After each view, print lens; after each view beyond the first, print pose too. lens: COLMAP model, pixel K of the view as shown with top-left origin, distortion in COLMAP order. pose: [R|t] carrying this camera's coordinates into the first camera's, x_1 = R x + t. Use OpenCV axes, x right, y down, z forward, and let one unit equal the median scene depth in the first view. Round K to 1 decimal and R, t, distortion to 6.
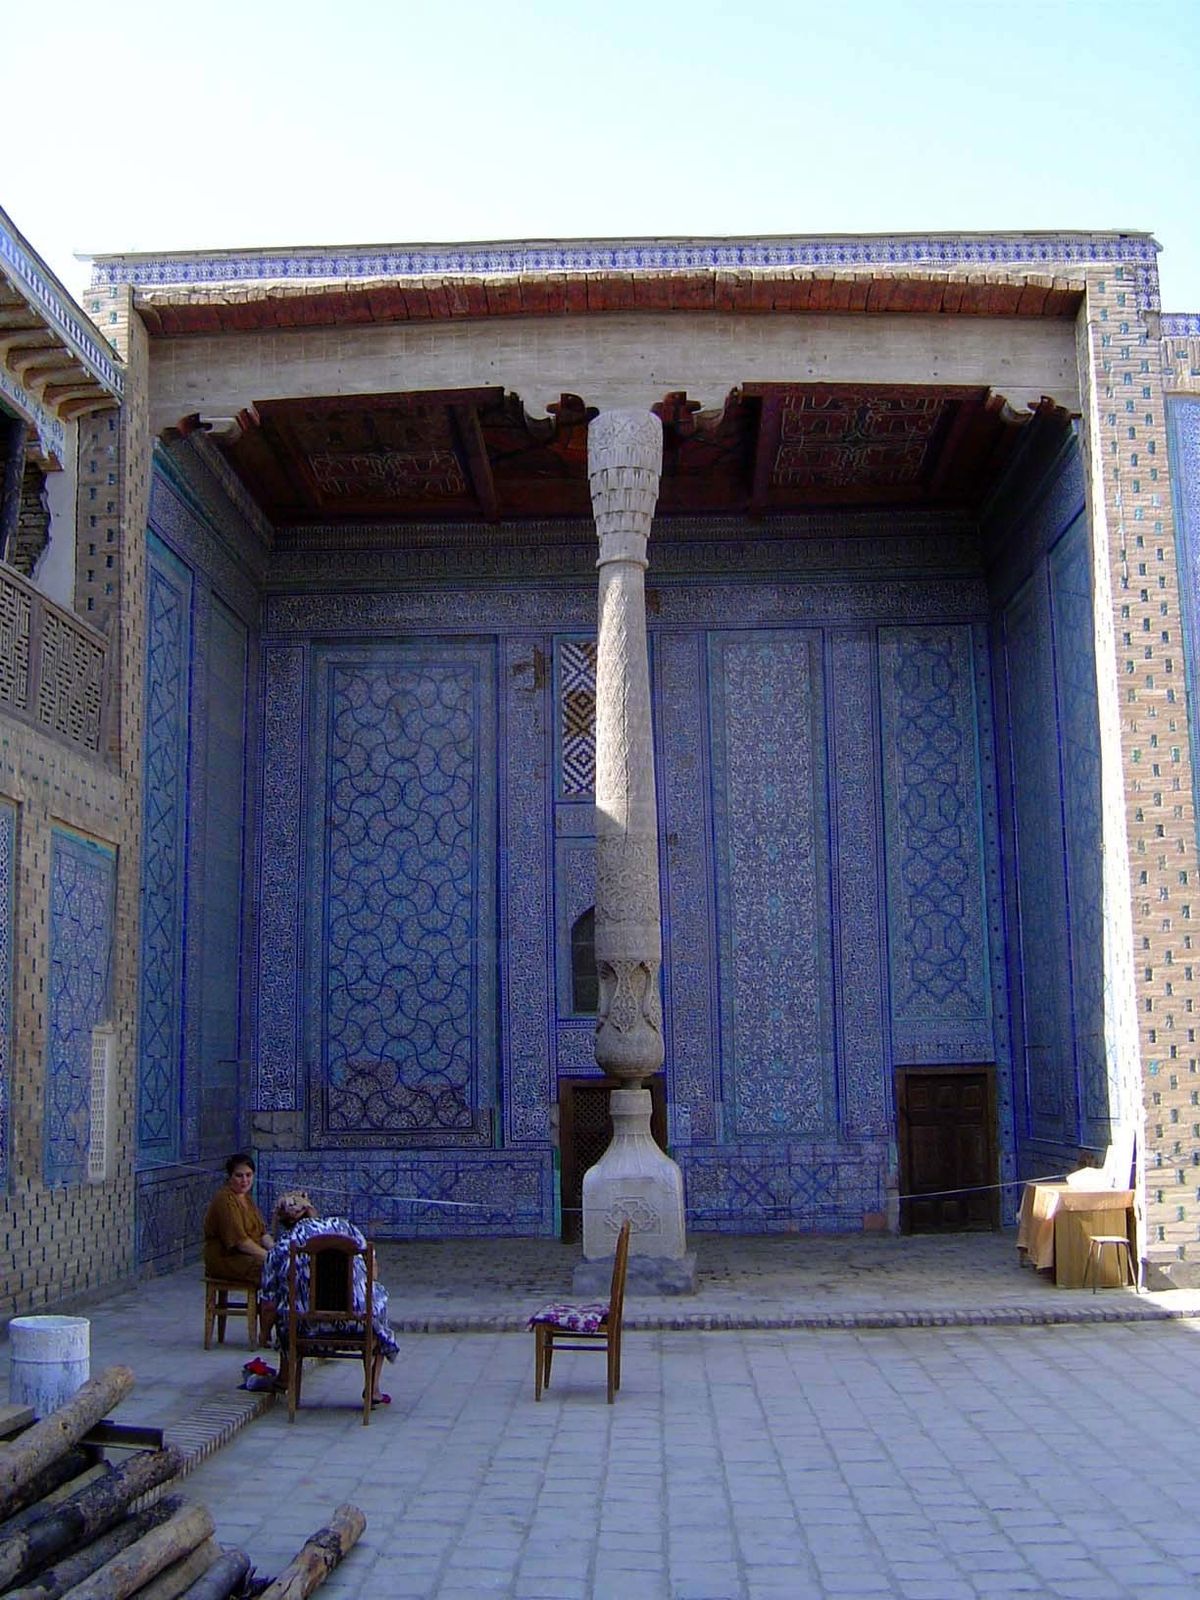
lens RADIAL K [[1816.3, 0, 600.0], [0, 1816.3, 800.0], [0, 0, 1]] dist [-0.059453, -0.389184]
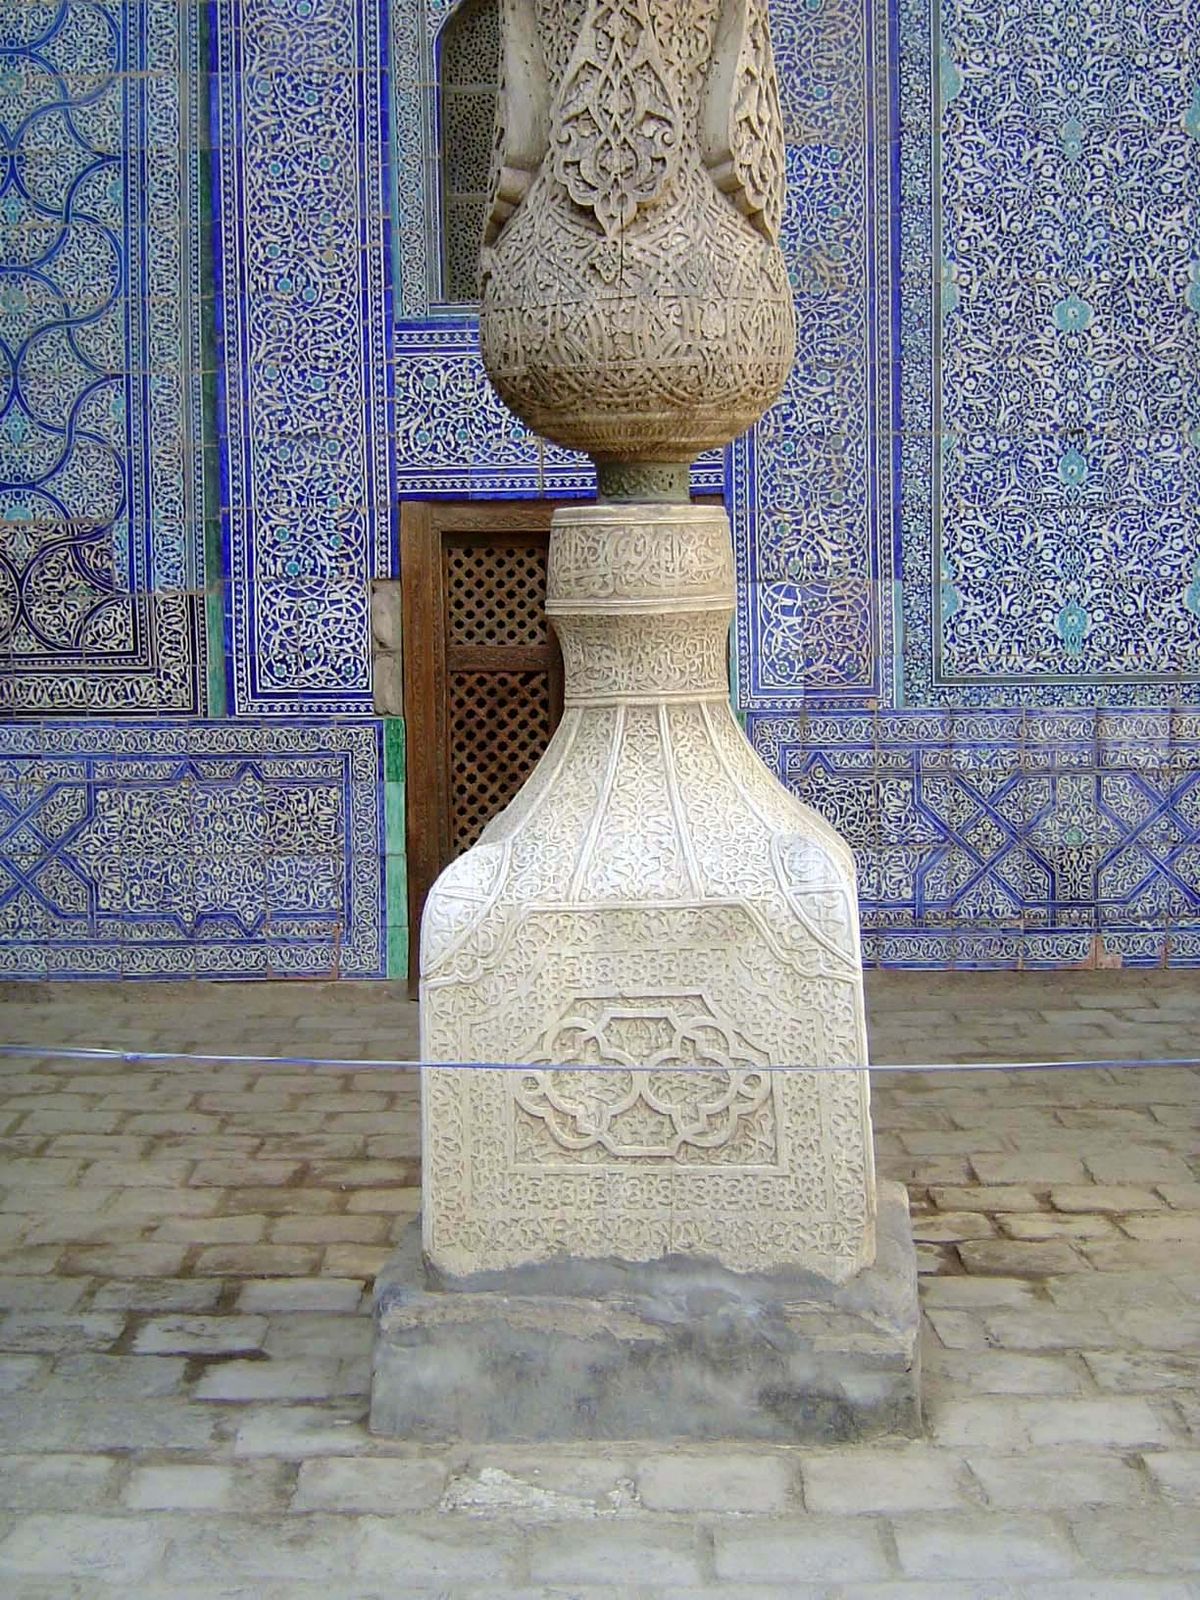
lens RADIAL K [[2695.6, 0, 600.0], [0, 2695.6, 800.0], [0, 0, 1]] dist [-0.076217, -0.092089]
pose [[0.999820, 0.003276, 0.018671, 0.004496], [-0.007622, 0.971310, 0.237695, 0.090737], [-0.017356, -0.237794, 0.971160, 0.522711]]
